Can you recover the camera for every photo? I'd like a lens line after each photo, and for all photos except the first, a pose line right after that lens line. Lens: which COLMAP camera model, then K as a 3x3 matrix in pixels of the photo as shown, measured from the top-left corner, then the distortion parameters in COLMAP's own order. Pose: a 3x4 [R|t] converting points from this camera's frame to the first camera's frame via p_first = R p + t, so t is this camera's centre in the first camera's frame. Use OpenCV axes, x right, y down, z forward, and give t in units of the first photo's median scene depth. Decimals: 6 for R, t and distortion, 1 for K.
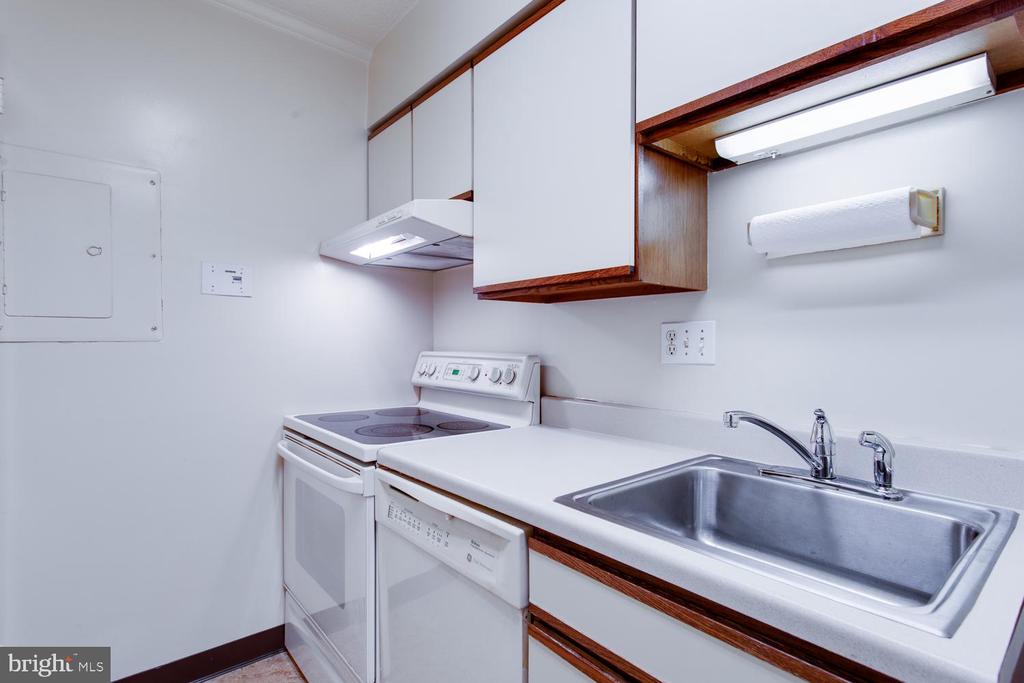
lens RADIAL K [[496.4, 0, 520.5], [0, 496.4, 337.2], [0, 0, 1]] dist [-0.001468, 0.000488]
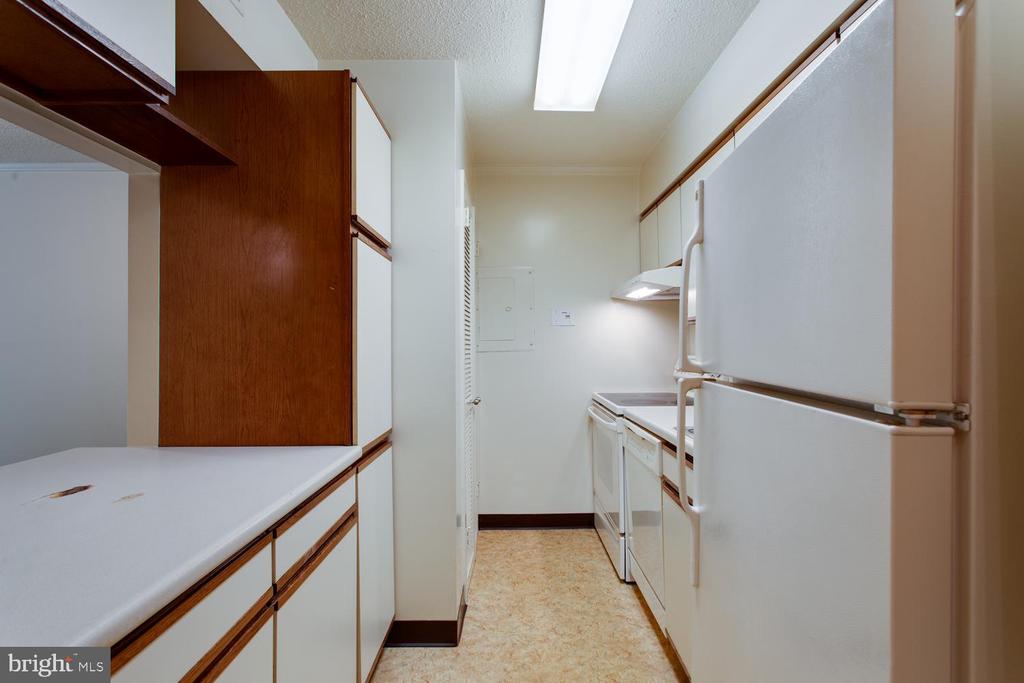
lens RADIAL K [[496.4, 0, 520.5], [0, 496.4, 337.2], [0, 0, 1]] dist [-0.001468, 0.000488]
pose [[0.771347, -0.017367, -0.636178, 0.465902], [0.012566, 0.999848, -0.012059, -0.020908], [0.636290, 0.001308, 0.771448, -0.533691]]
